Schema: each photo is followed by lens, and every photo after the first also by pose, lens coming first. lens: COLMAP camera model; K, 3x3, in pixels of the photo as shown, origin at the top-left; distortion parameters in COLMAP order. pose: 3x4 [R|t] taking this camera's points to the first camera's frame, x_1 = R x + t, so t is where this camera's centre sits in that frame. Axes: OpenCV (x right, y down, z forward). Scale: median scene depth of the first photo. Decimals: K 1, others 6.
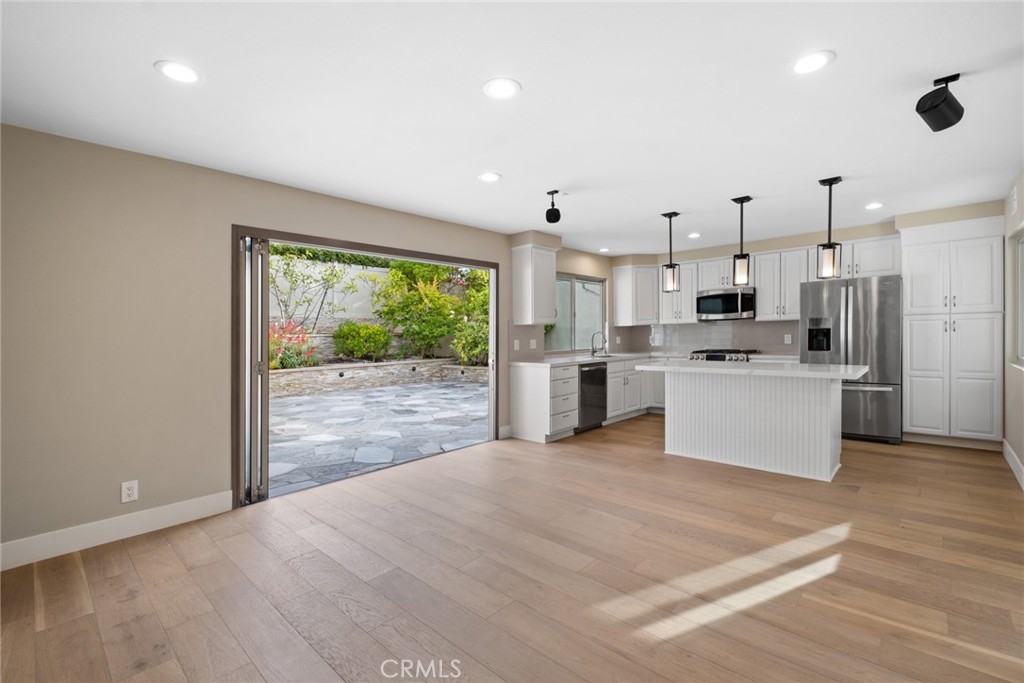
lens RADIAL K [[455.3, 0, 518.4], [0, 455.3, 337.2], [0, 0, 1]] dist [0.007378, -0.003001]
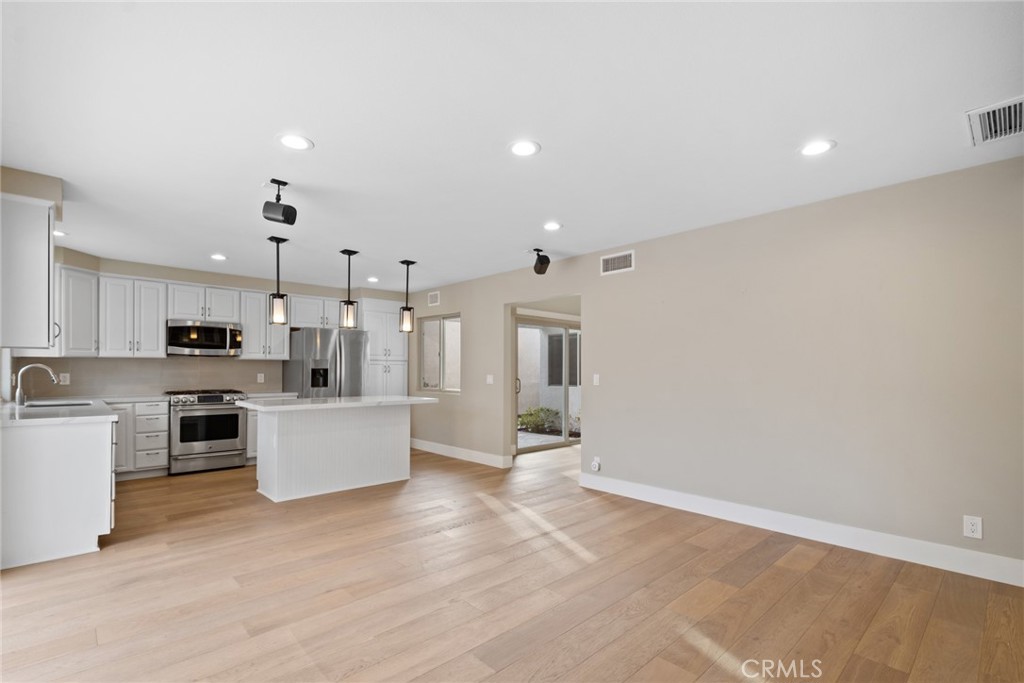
lens RADIAL K [[455.3, 0, 538.7], [0, 455.3, 372.1], [0, 0, 1]] dist [0.007378, -0.003001]
pose [[0.056140, 0.016831, 0.998281, -0.443859], [0.005097, 0.999840, -0.017144, 0.012943], [-0.998410, 0.006051, 0.056045, 0.347740]]
